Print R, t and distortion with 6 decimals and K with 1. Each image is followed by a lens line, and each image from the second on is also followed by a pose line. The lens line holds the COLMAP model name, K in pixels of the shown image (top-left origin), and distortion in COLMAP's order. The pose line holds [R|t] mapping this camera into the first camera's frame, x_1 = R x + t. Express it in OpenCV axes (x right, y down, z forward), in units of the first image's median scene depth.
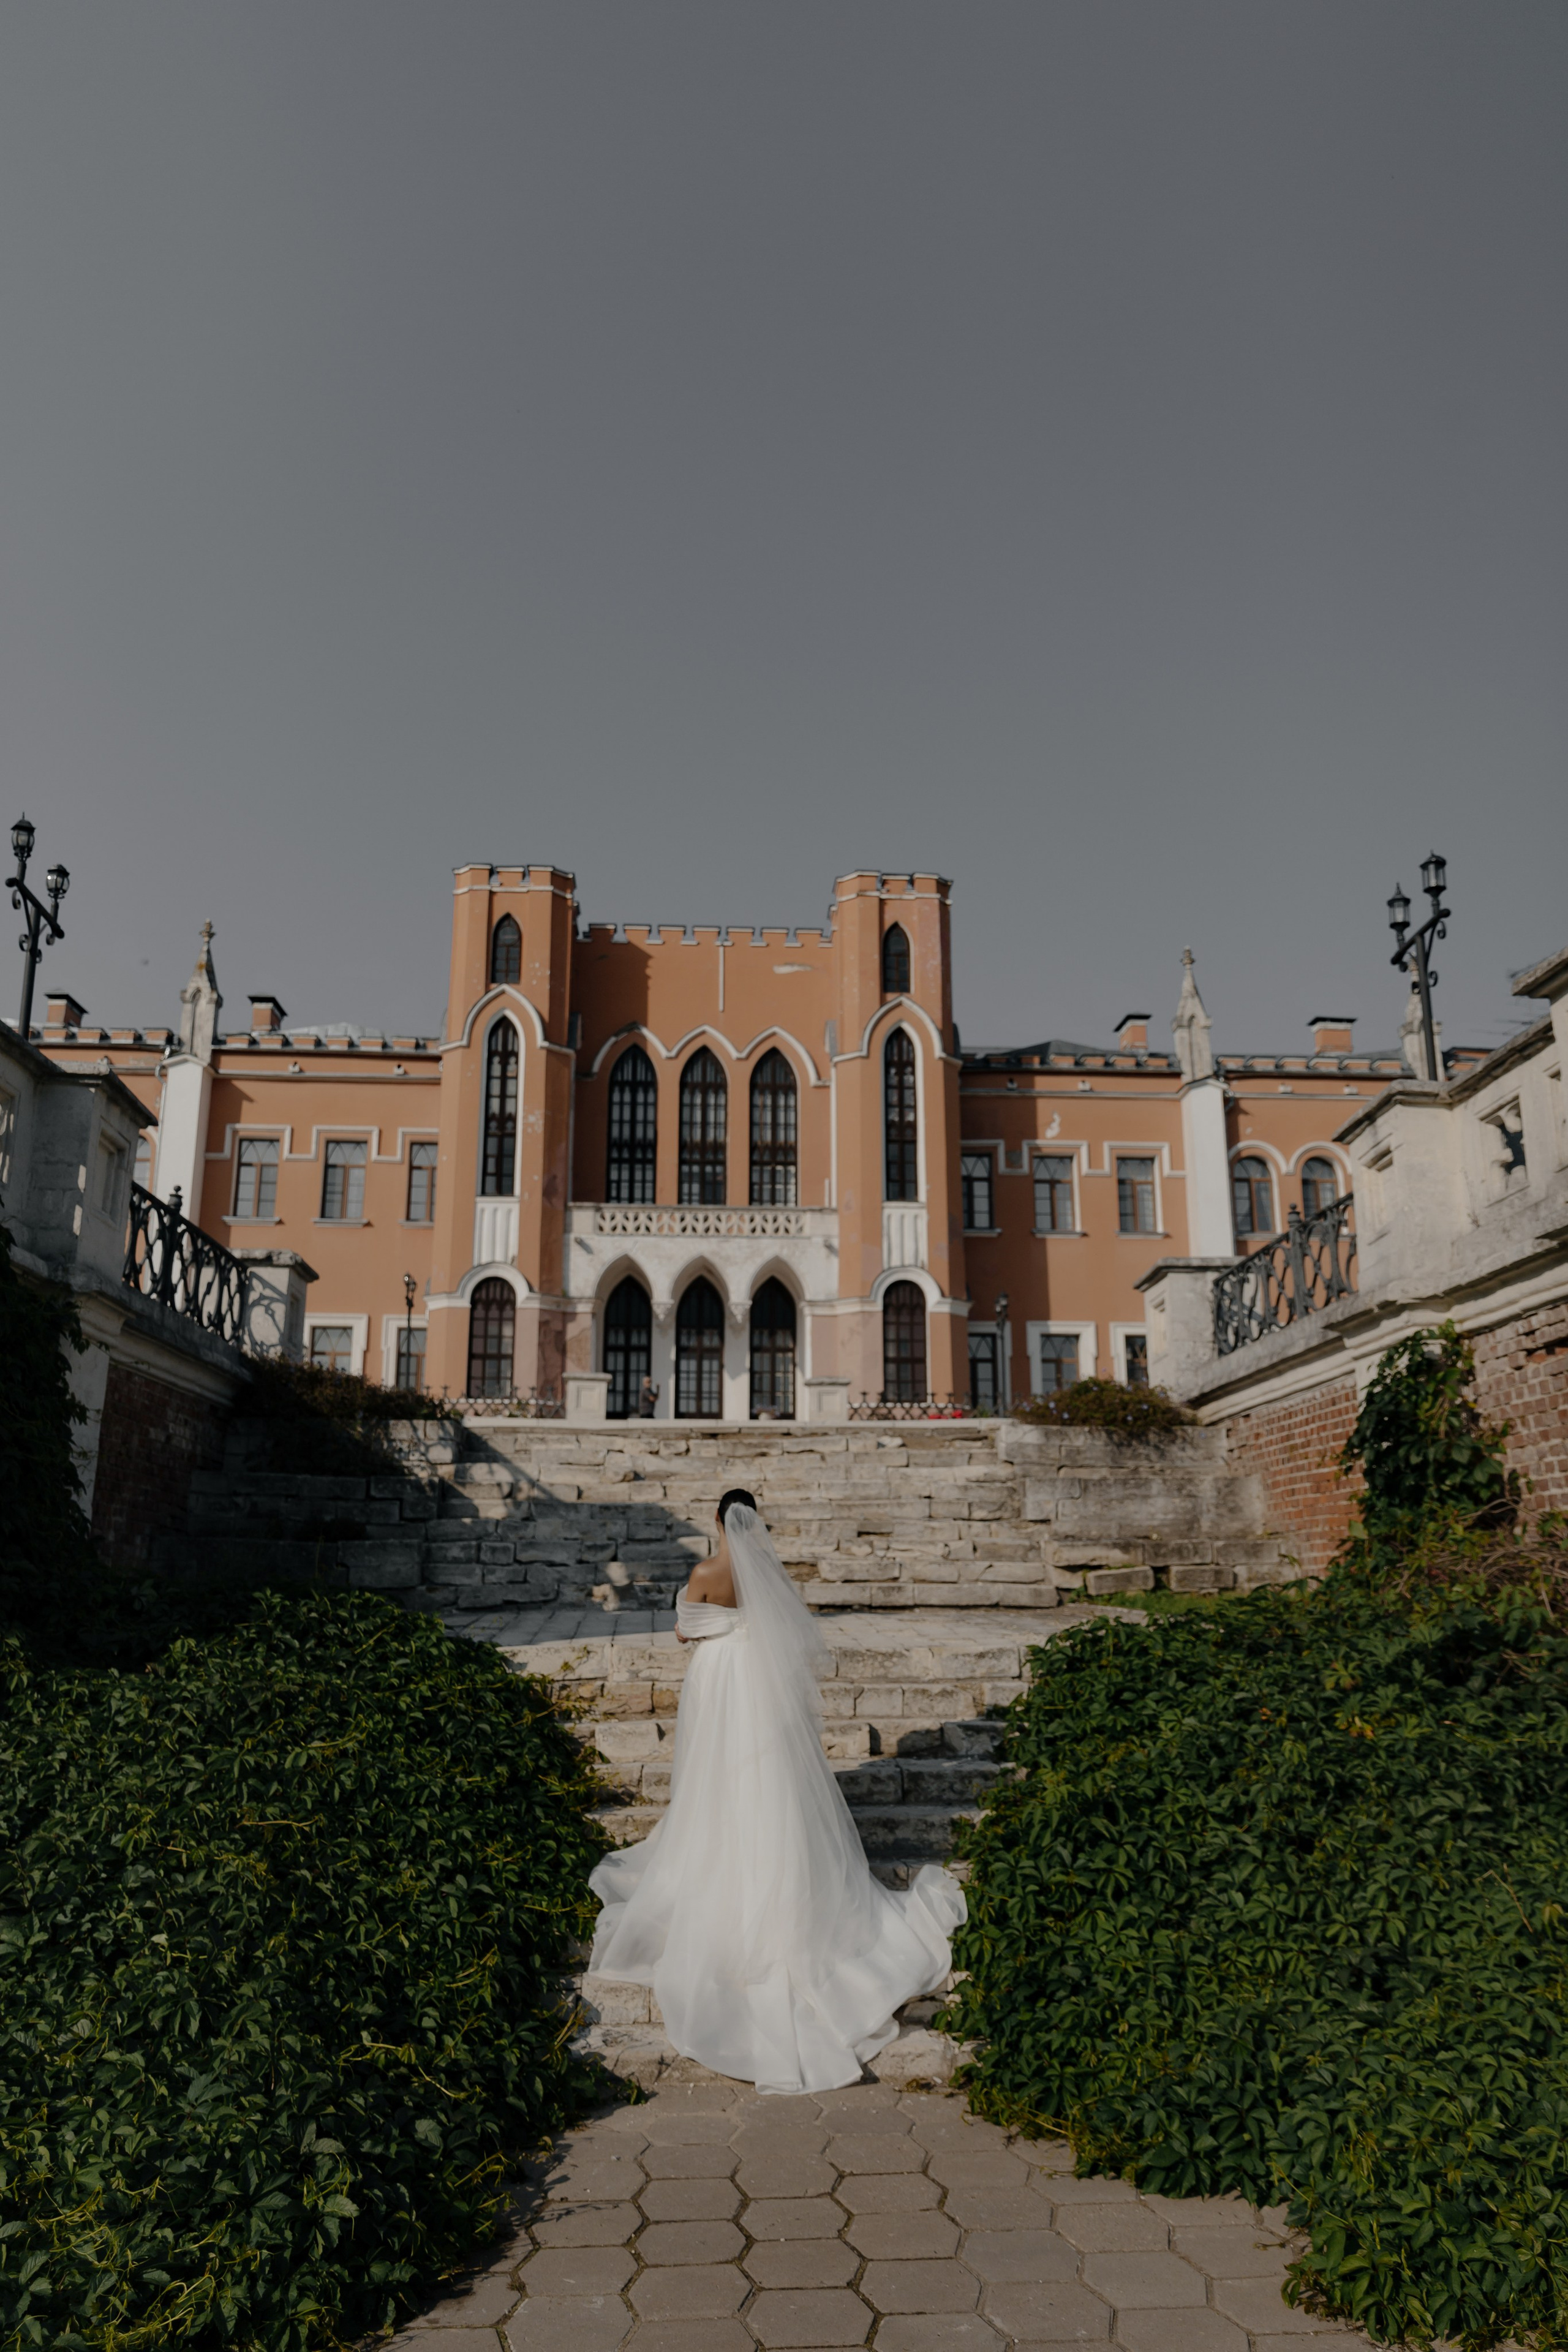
lens RADIAL K [[1706.7, 0, 780.3], [0, 1706.7, 1169.1], [0, 0, 1]] dist [-0.008995, 0.008646]
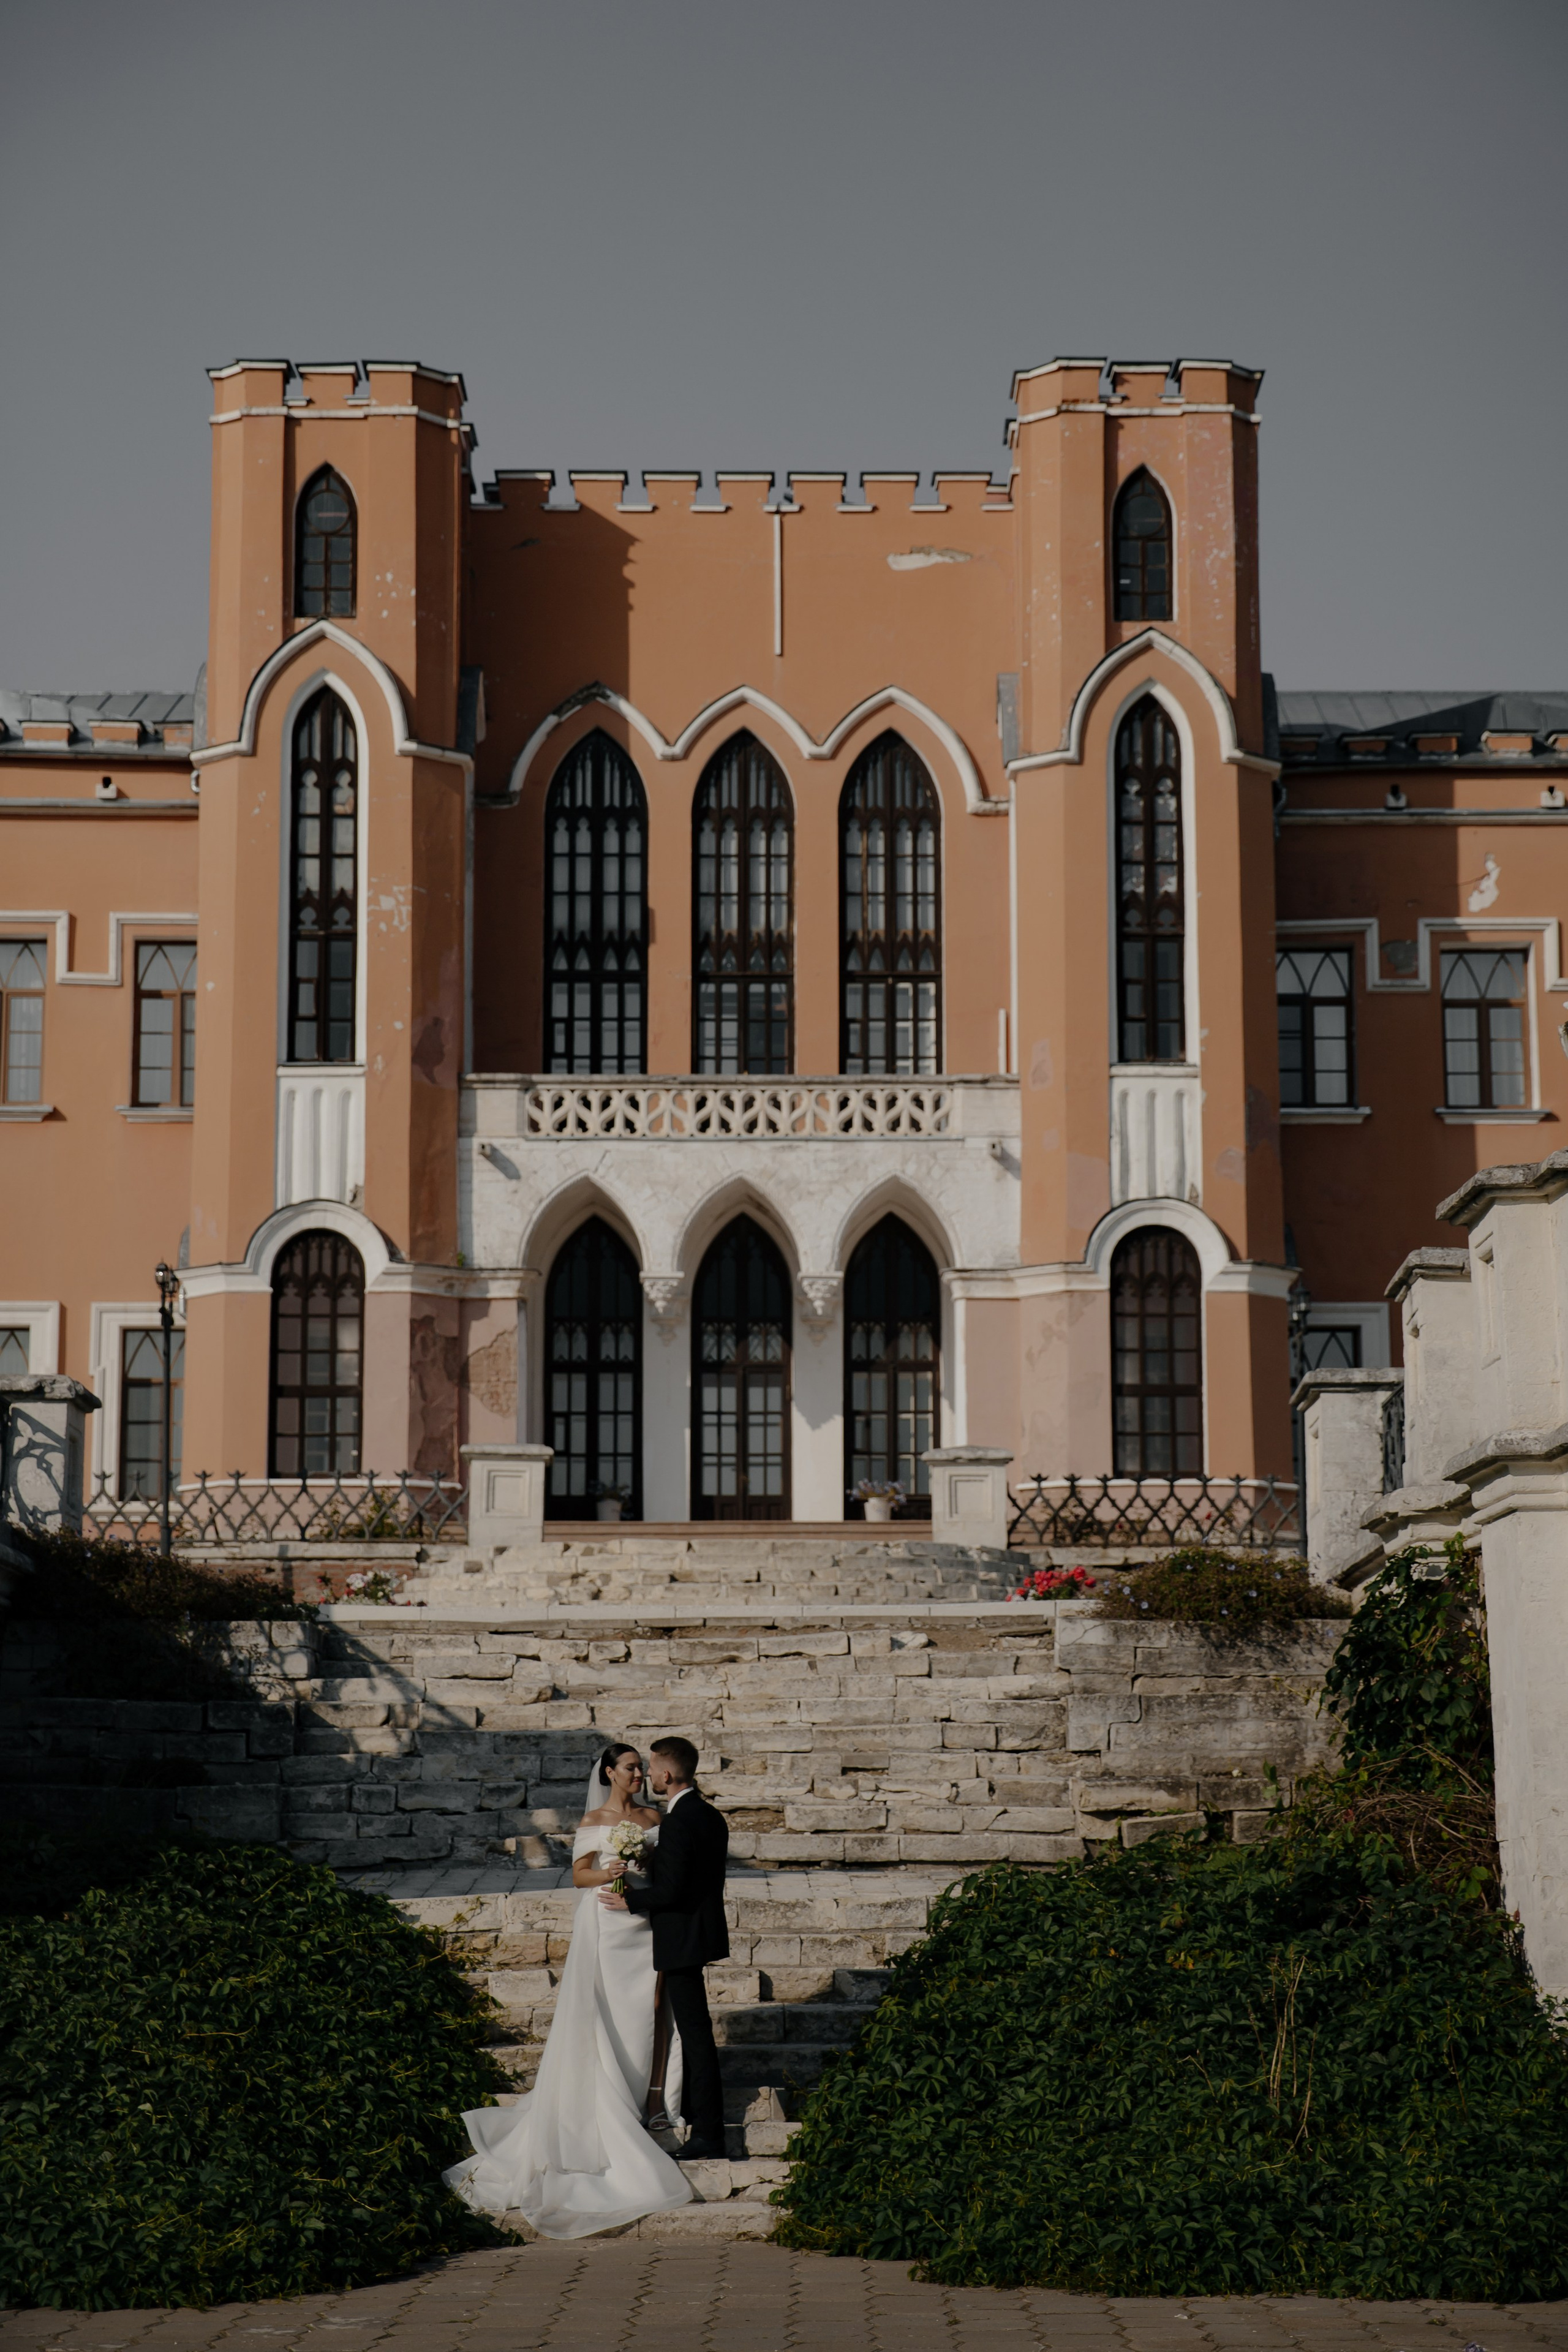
lens RADIAL K [[4238.0, 0, 797.3], [0, 4238.0, 1172.2], [0, 0, 1]] dist [0.117485, 0.296045]
pose [[0.998785, -0.011678, -0.047866, 0.106208], [0.015515, 0.996626, 0.080600, -0.183802], [0.046763, -0.081245, 0.995597, -0.776044]]
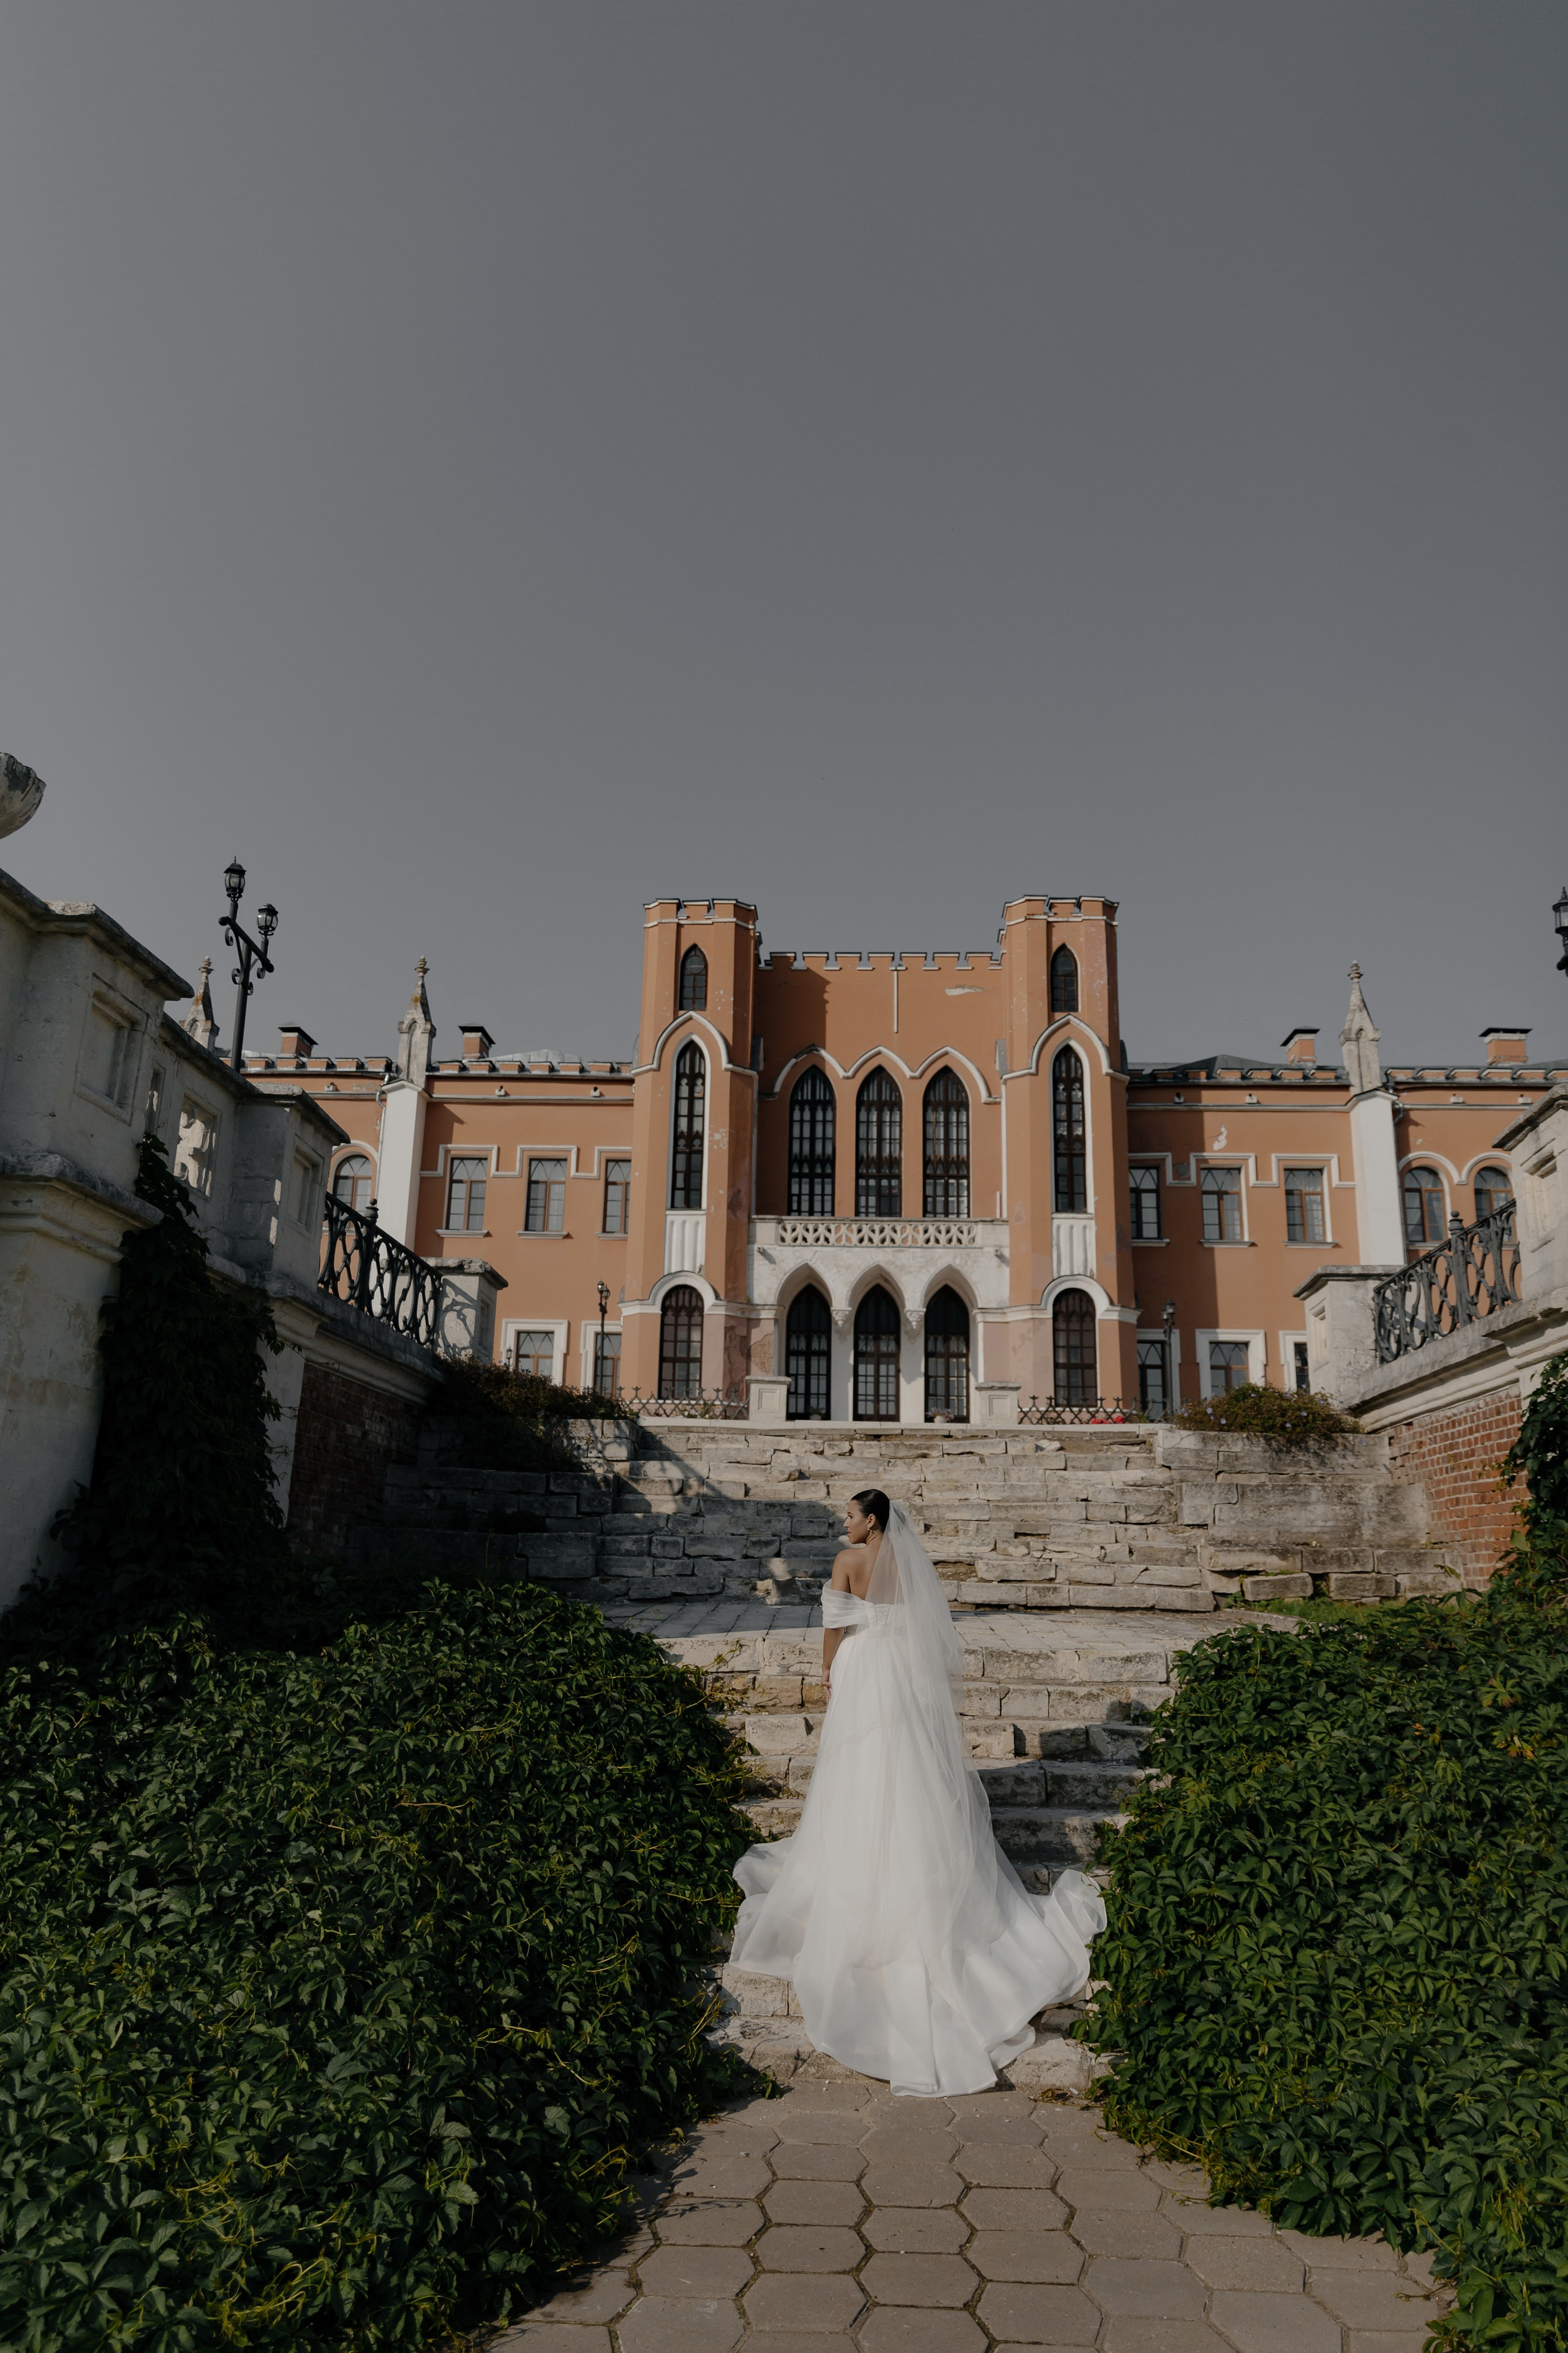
lens RADIAL K [[1614.1, 0, 771.0], [0, 1614.1, 1170.5], [0, 0, 1]] dist [0.009081, -0.001217]
pose [[0.993355, -0.007416, -0.114848, 0.011439], [0.006484, 0.999943, -0.008484, 0.001766], [0.114905, 0.007683, 0.993347, 0.014460]]
